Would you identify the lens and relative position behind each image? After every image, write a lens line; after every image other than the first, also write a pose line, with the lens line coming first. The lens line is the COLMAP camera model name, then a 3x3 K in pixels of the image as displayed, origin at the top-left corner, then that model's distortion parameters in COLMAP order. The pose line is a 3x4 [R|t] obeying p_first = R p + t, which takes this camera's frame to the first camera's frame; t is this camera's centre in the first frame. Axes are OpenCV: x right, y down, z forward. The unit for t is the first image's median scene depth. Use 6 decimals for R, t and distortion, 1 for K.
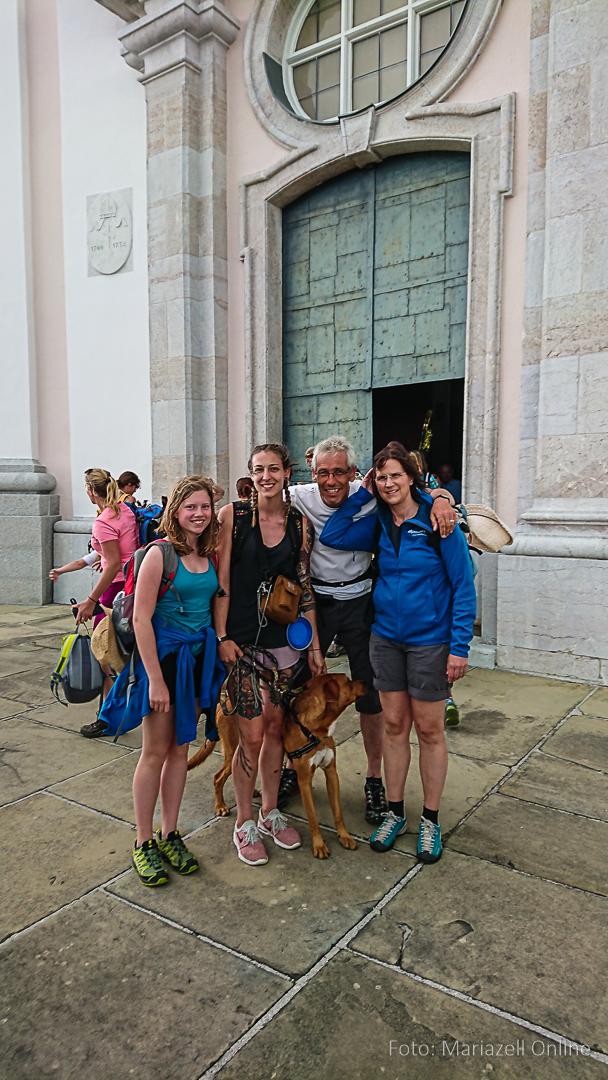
lens RADIAL K [[715.8, 0, 302.6], [0, 715.8, 556.9], [0, 0, 1]] dist [0.061518, -0.099618]
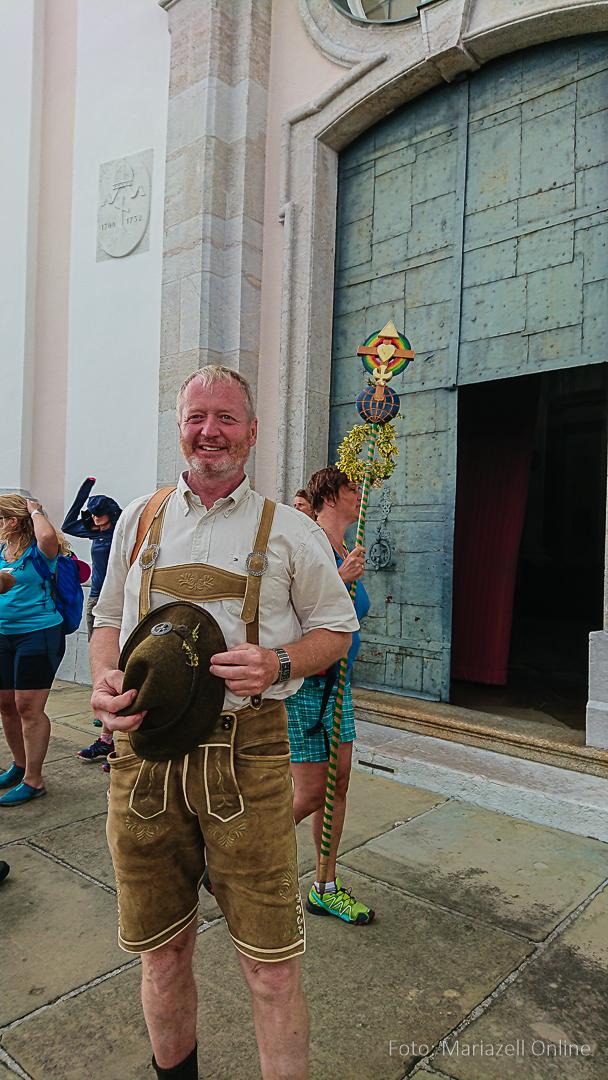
lens RADIAL K [[715.8, 0, 302.6], [0, 715.8, 556.9], [0, 0, 1]] dist [0.061518, -0.099618]
pose [[0.993730, 0.031827, -0.107182, 0.027558], [-0.040079, 0.996322, -0.075744, -0.016402], [0.104378, 0.079565, 0.991350, 0.307213]]
